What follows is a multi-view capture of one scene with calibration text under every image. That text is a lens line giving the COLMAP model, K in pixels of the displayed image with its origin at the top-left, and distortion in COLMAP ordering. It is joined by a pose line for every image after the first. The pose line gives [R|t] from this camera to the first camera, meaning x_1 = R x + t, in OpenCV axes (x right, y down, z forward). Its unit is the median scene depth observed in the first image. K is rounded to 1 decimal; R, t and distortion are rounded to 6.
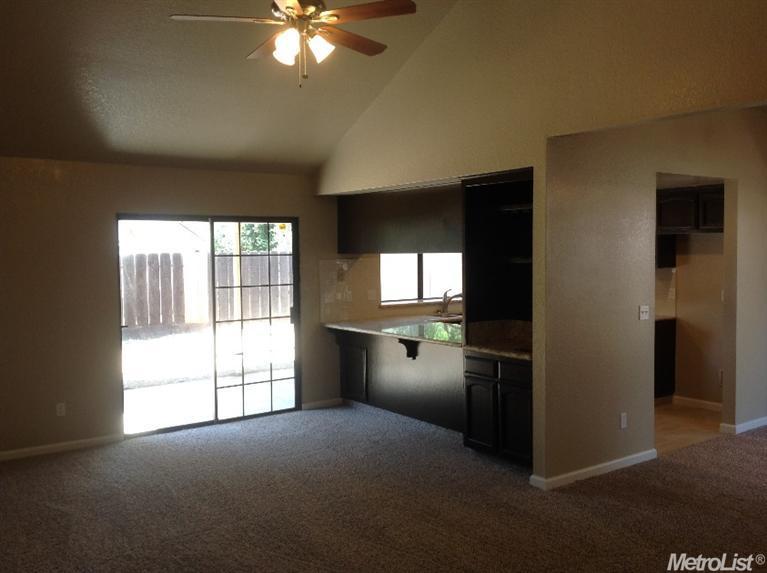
lens RADIAL K [[720.9, 0, 383.5], [0, 720.9, 286.5], [0, 0, 1]] dist [0.161349, -0.347191]
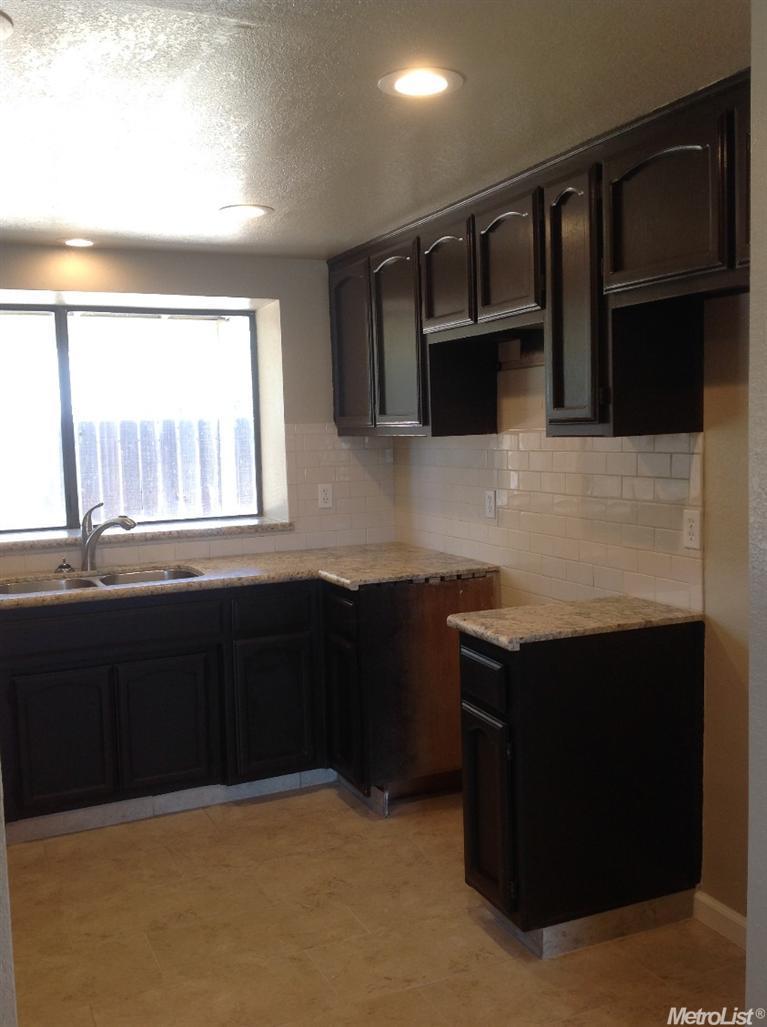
lens RADIAL K [[965.2, 0, 383.5], [0, 965.2, 513.5], [0, 0, 1]] dist [0.161349, -0.347191]
pose [[0.978341, 0.004489, -0.206949, 0.490303], [0.004322, 0.999104, 0.042105, -0.016217], [0.206953, -0.042088, 0.977445, 0.850278]]
